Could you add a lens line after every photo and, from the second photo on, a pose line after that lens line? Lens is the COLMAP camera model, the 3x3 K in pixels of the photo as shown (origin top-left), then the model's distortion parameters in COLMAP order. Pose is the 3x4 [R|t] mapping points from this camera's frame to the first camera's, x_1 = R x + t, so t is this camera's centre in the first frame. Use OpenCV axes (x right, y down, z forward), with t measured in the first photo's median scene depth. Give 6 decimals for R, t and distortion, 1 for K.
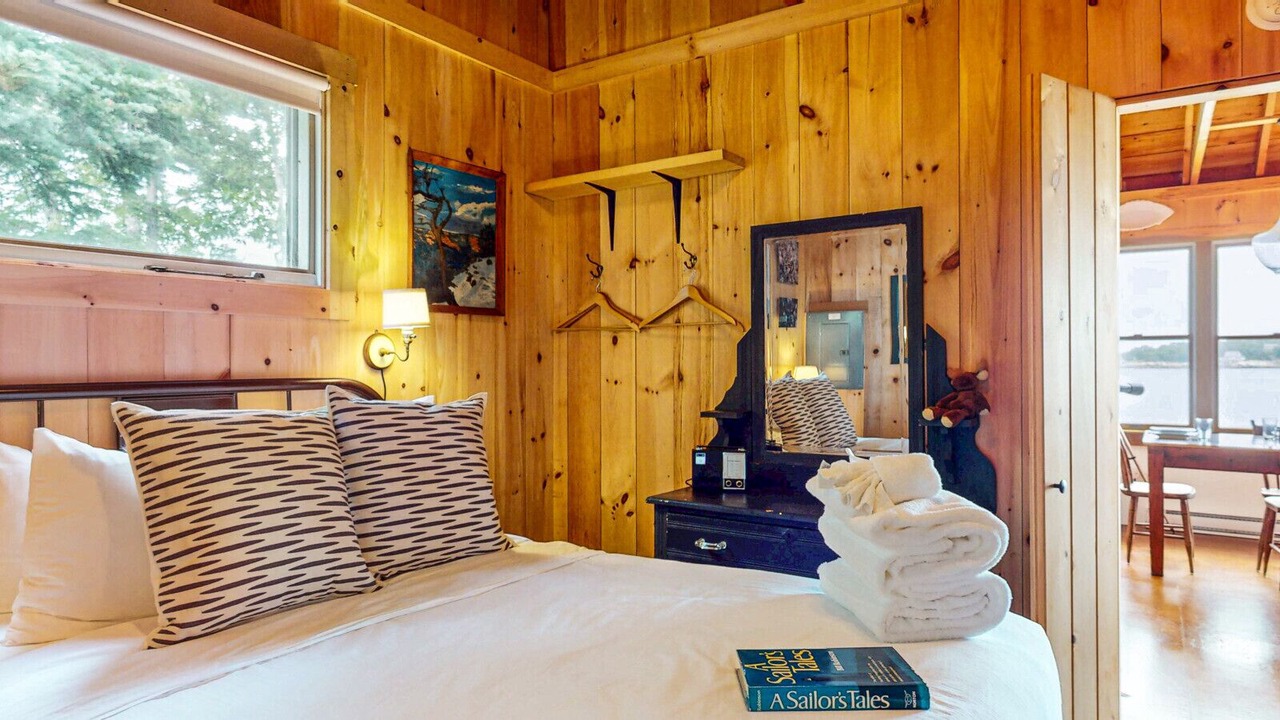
lens RADIAL K [[756.8, 0, 640.0], [0, 756.8, 360.0], [0, 0, 1]] dist [-0.001118, 0.000207]
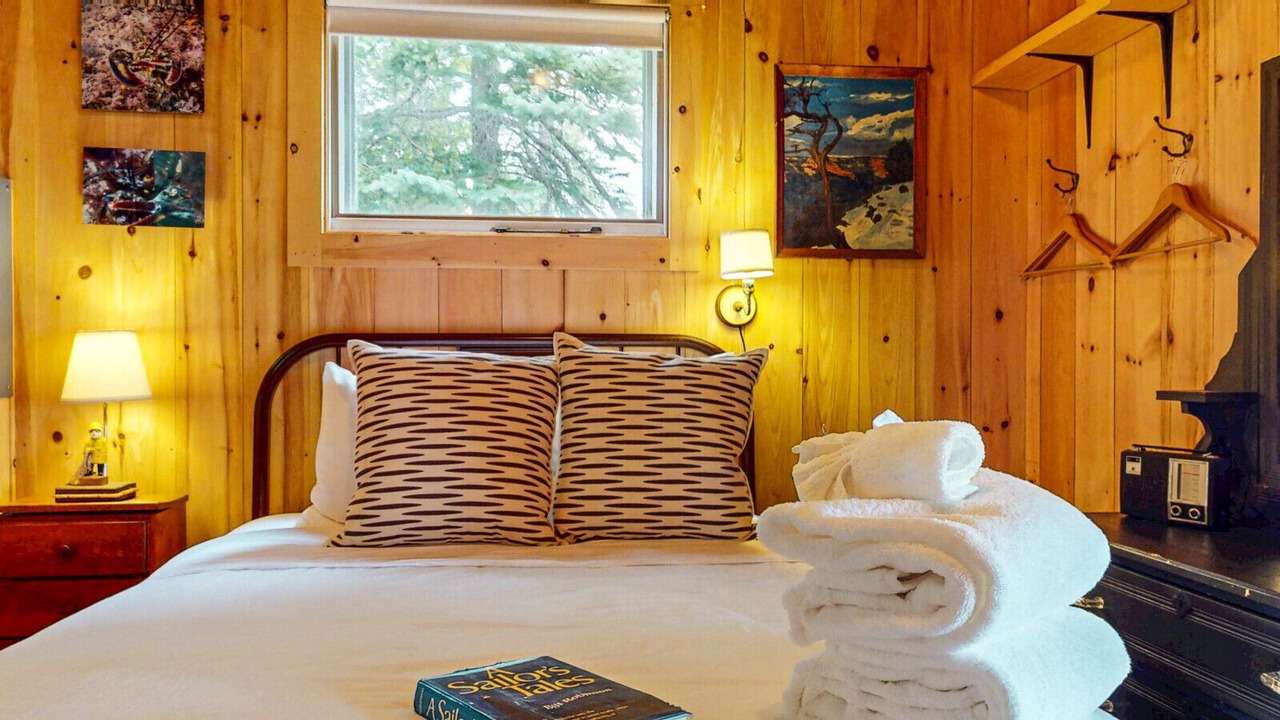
lens RADIAL K [[924.1, 0, 640.0], [0, 924.1, 360.0], [0, 0, 1]] dist [0.005713, 0.001002]
pose [[0.667697, 0.009889, -0.744368, 0.337139], [-0.002704, 0.999937, 0.010859, 0.035367], [0.744429, -0.005238, 0.667682, 0.189455]]
